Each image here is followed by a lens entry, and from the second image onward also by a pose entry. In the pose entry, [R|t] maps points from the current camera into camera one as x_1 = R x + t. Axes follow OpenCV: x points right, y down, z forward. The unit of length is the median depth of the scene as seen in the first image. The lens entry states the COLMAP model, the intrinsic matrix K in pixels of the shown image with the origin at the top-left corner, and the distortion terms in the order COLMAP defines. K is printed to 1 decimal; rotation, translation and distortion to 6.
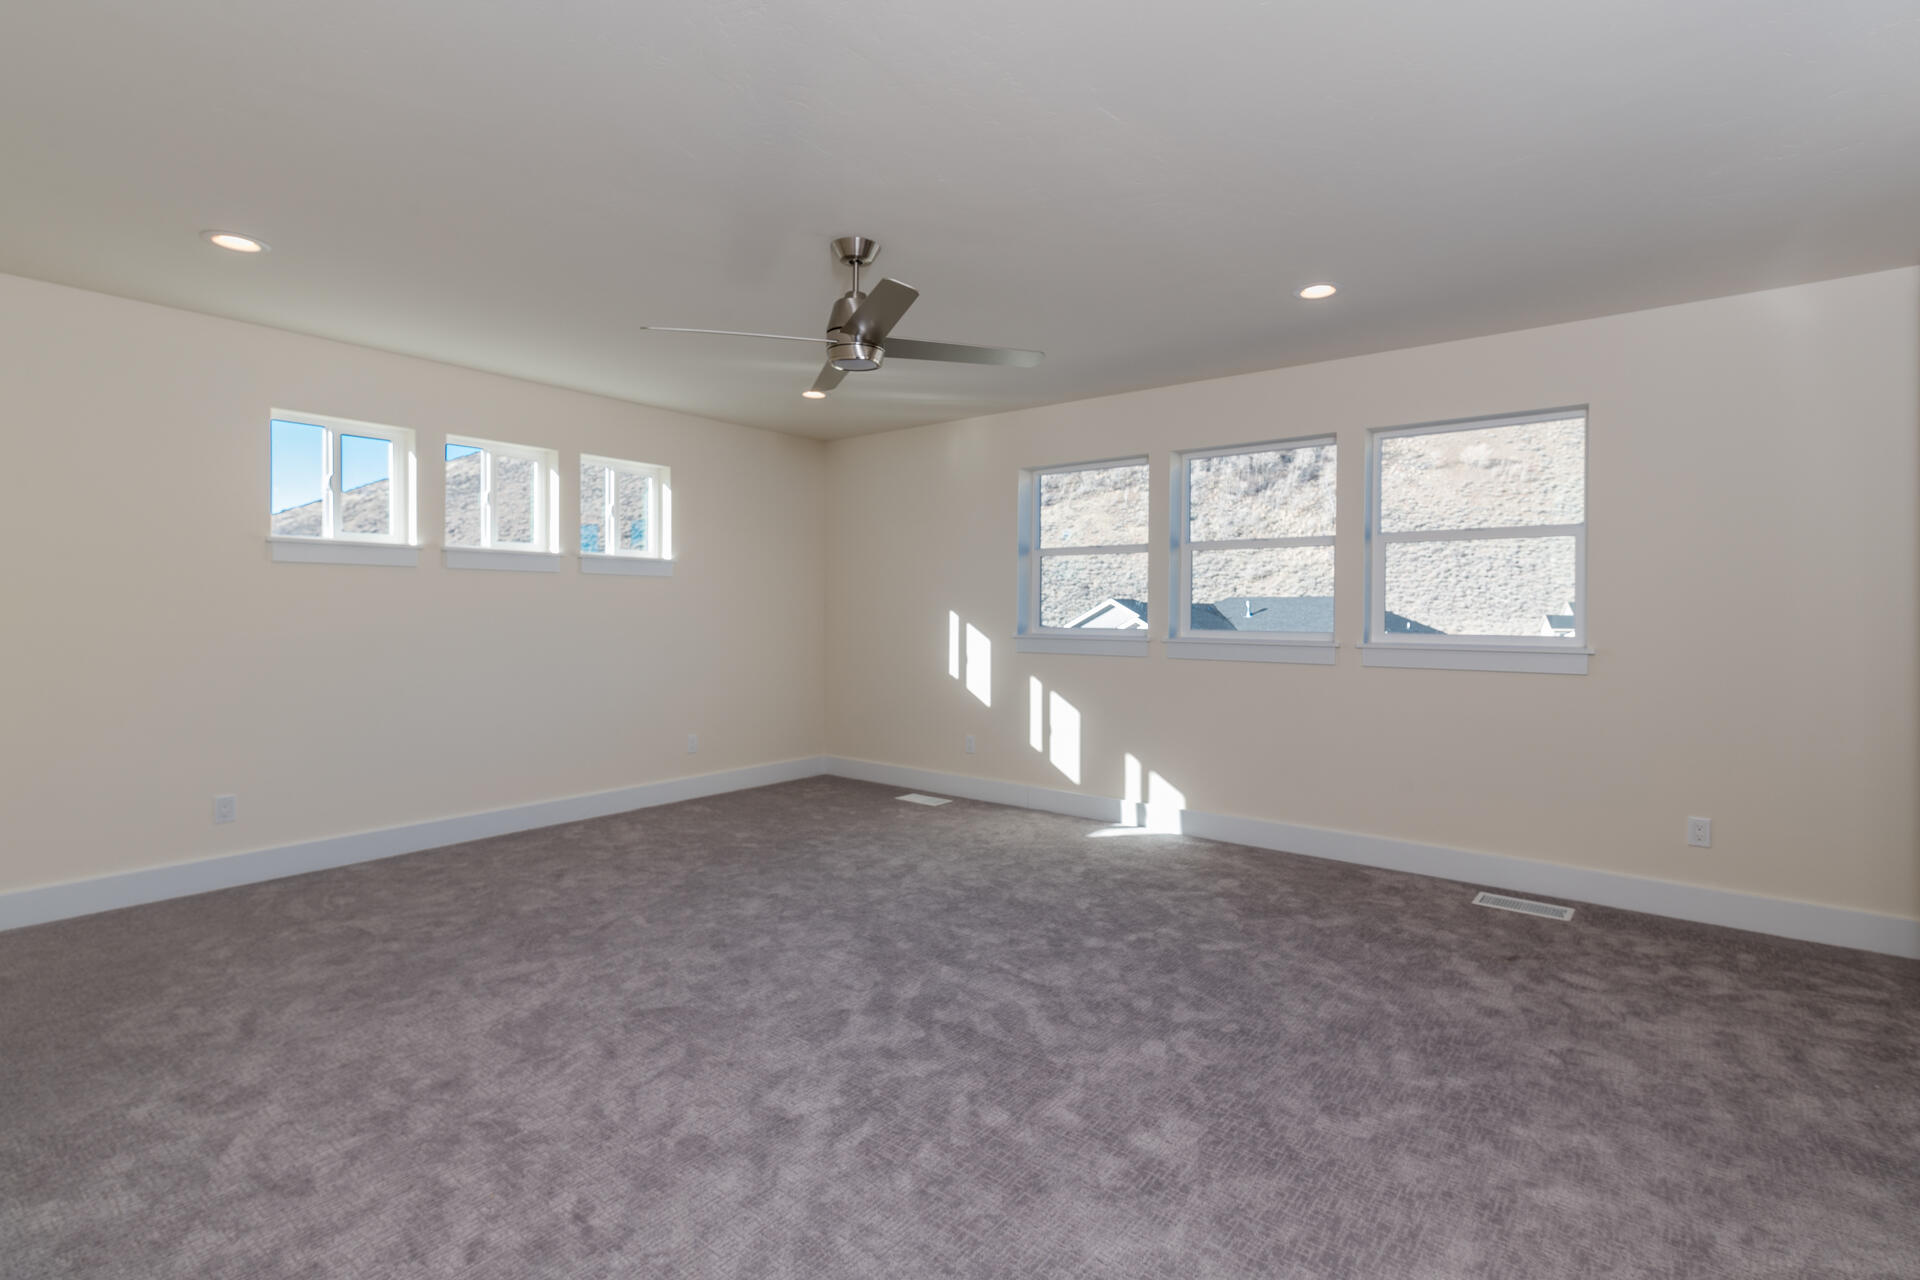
lens RADIAL K [[883.4, 0, 960.6], [0, 883.4, 637.3], [0, 0, 1]] dist [-0.000405, -0.000221]
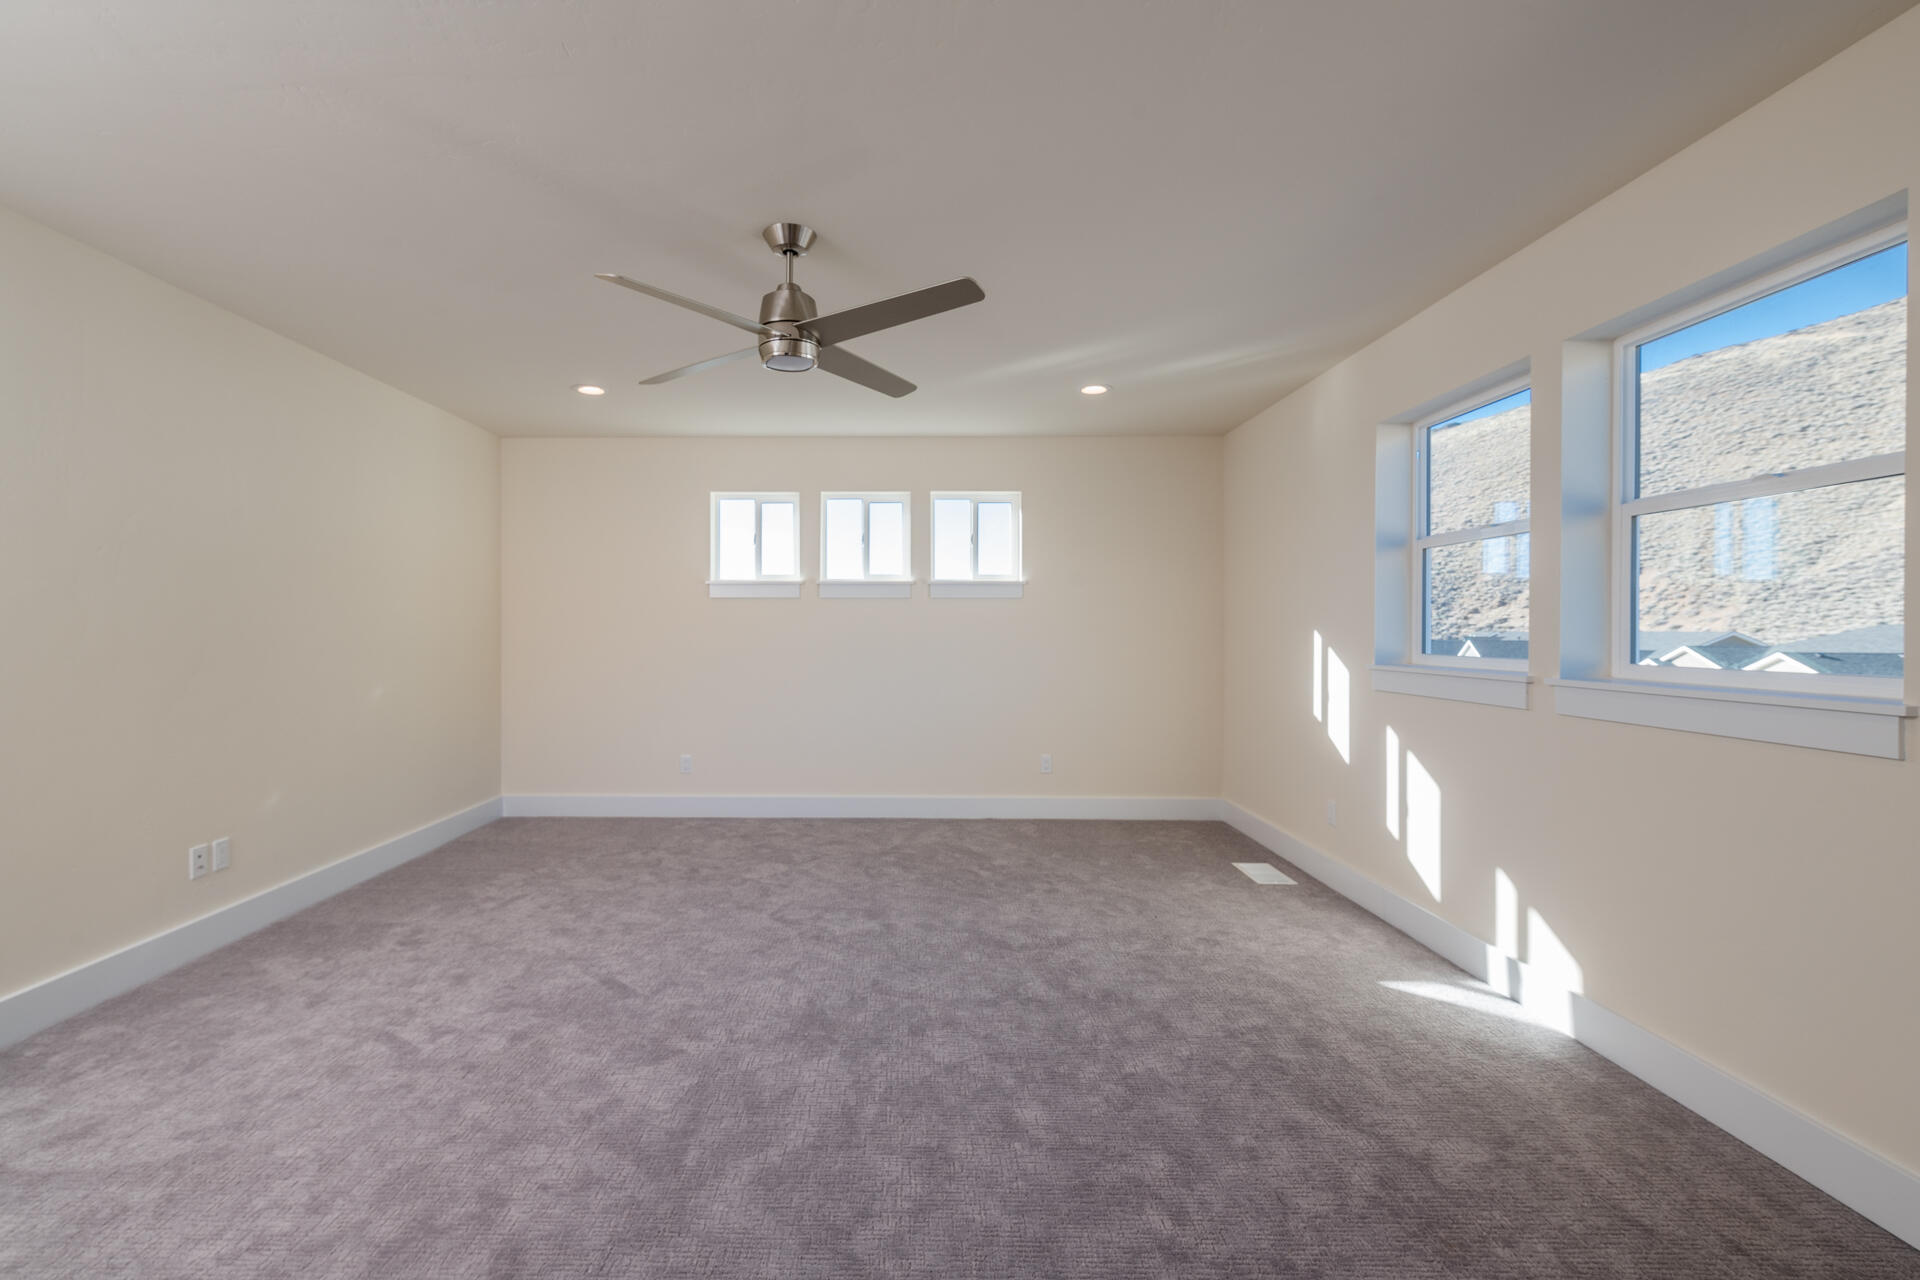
lens RADIAL K [[822.9, 0, 957.5], [0, 822.9, 634.9], [0, 0, 1]] dist [-0.000698, -0.000031]
pose [[0.611825, -0.002254, -0.790990, 0.424024], [-0.024341, 0.999469, -0.021676, -0.003962], [0.790619, 0.032515, 0.611445, 0.392177]]
